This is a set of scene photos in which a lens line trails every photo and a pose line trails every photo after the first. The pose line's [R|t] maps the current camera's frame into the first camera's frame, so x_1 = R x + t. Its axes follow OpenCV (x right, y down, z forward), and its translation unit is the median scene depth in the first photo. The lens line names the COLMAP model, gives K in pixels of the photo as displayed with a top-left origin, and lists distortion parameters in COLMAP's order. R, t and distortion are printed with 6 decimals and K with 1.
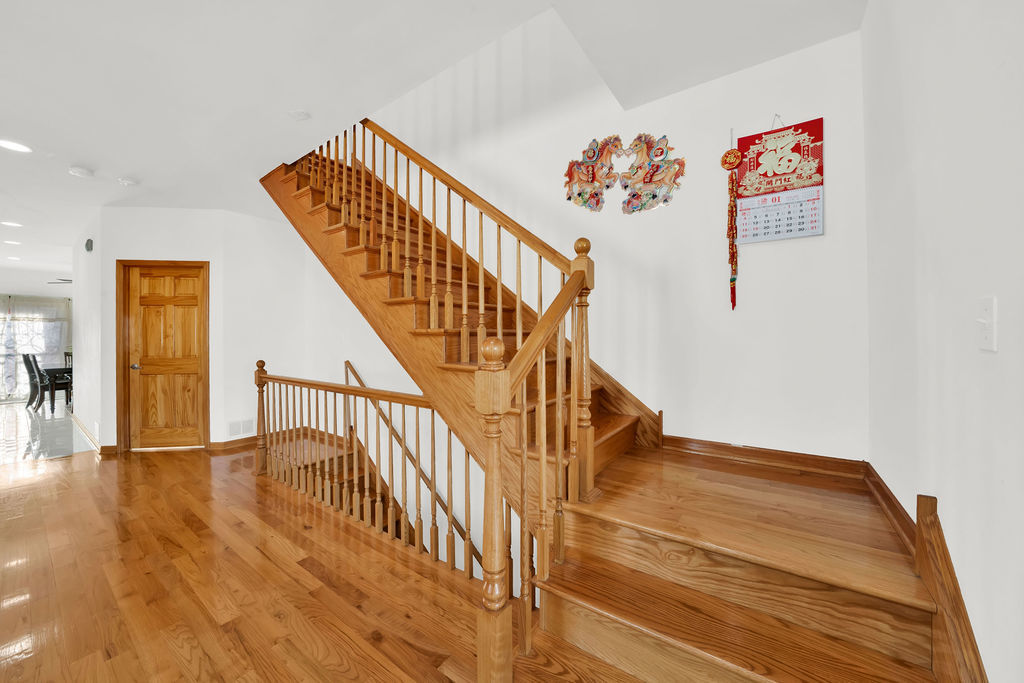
lens RADIAL K [[373.5, 0, 508.6], [0, 373.5, 339.0], [0, 0, 1]] dist [-0.001712, -0.000180]
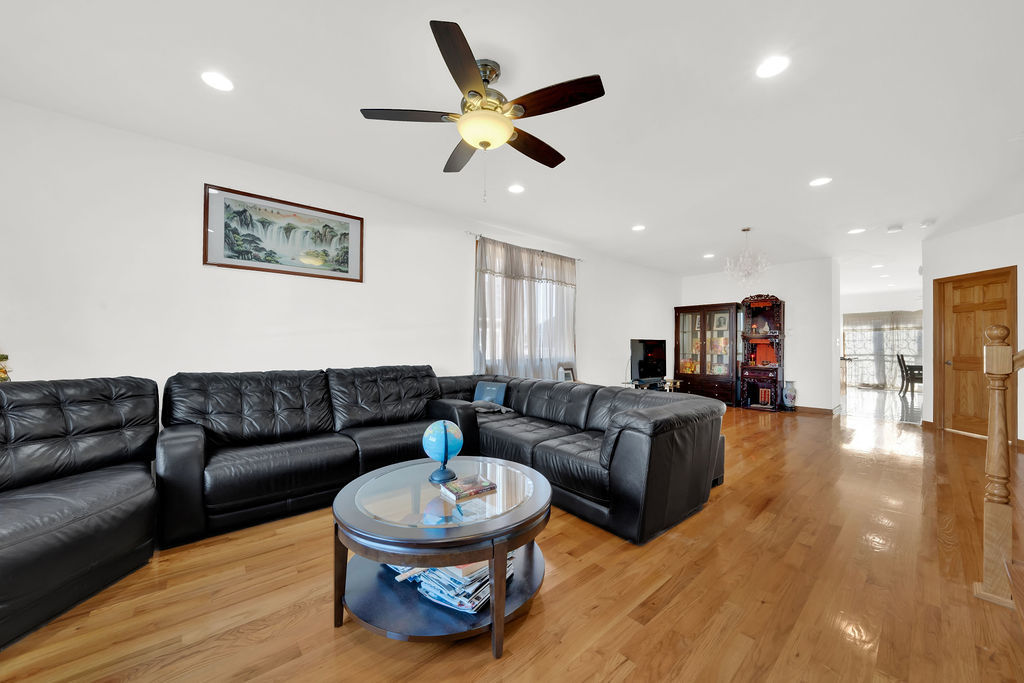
lens RADIAL K [[373.5, 0, 508.6], [0, 373.5, 339.0], [0, 0, 1]] dist [-0.001712, -0.000180]
pose [[-0.200383, -0.019071, -0.979532, 0.498544], [-0.008740, 0.999806, -0.017677, 0.029104], [0.979679, 0.005019, -0.200511, -0.183827]]
